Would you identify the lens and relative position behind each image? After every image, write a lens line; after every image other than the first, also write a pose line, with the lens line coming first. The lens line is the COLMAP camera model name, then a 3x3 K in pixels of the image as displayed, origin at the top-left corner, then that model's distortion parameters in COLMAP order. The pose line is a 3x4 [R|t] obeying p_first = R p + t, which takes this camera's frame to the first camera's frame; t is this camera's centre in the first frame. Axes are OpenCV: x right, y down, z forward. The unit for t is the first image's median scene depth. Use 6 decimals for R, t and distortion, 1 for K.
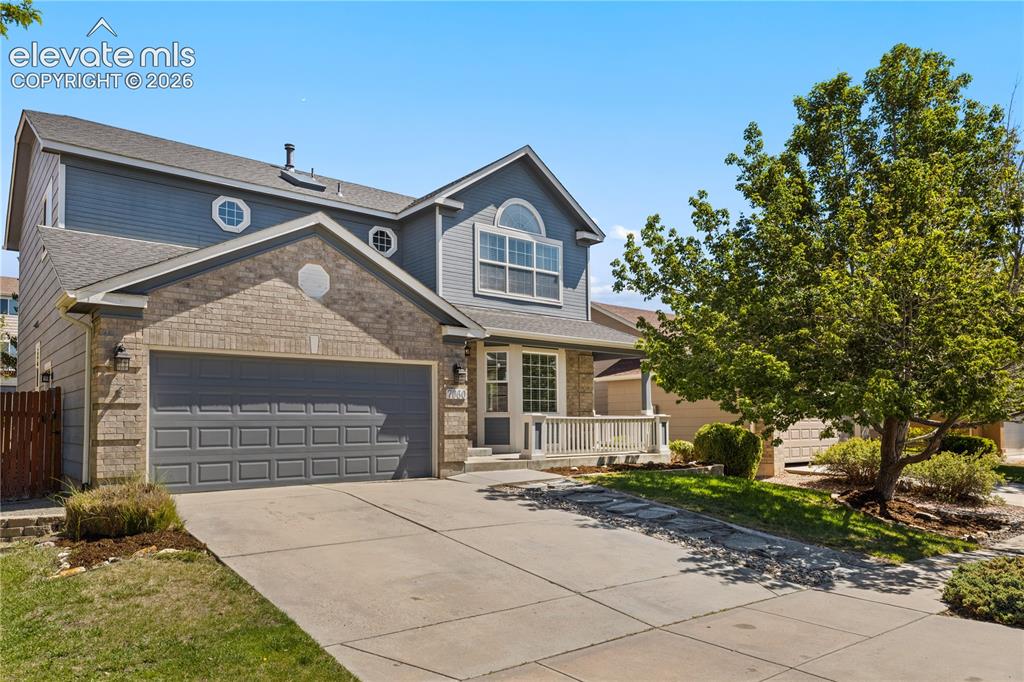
lens RADIAL K [[705.8, 0, 513.3], [0, 705.8, 395.9], [0, 0, 1]] dist [0.009143, 0.002224]
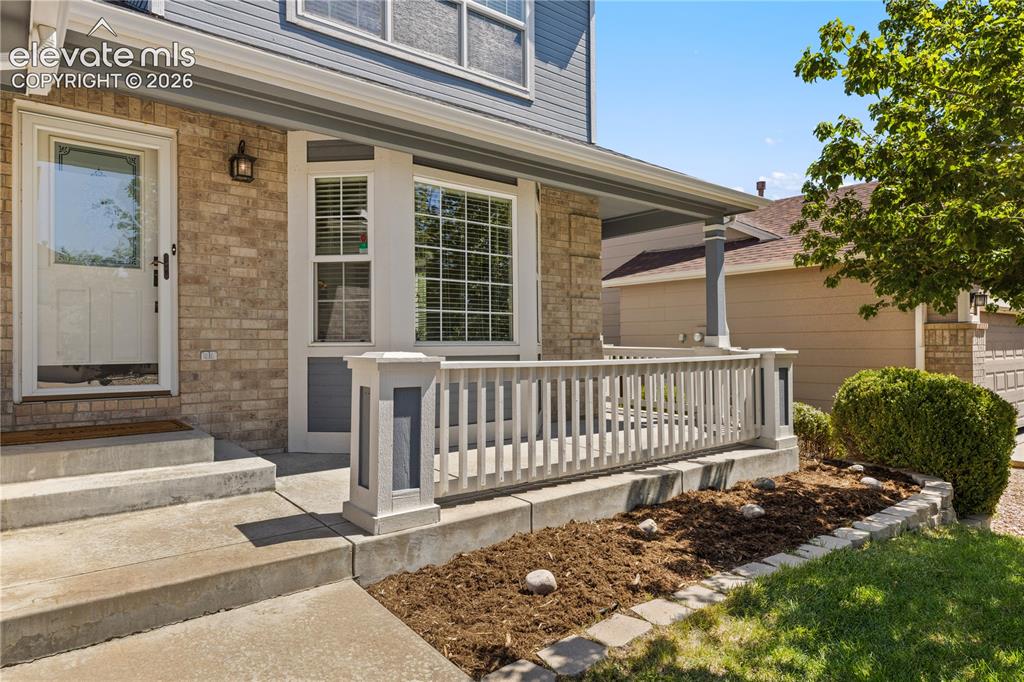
lens RADIAL K [[620.5, 0, 512.0], [0, 620.5, 341.0], [0, 0, 1]] dist [-0.000705, -0.000341]
pose [[0.999948, 0.002193, -0.009943, 0.091260], [-0.001844, 0.999386, 0.034998, 0.014472], [0.010014, -0.034978, 0.999338, 0.915504]]
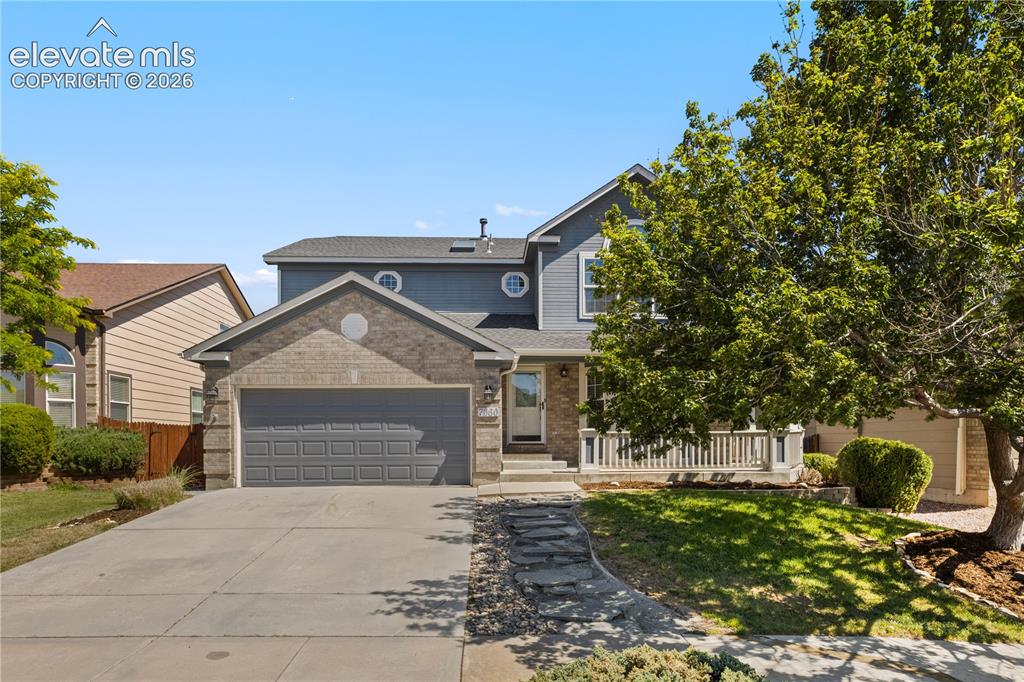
lens RADIAL K [[565.8, 0, 509.8], [0, 565.8, 446.4], [0, 0, 1]] dist [-0.002797, -0.000386]
pose [[0.797611, 0.004371, -0.603156, 0.522957], [0.024137, 0.998941, 0.039159, 0.018417], [0.602689, -0.045792, 0.796661, 0.324120]]
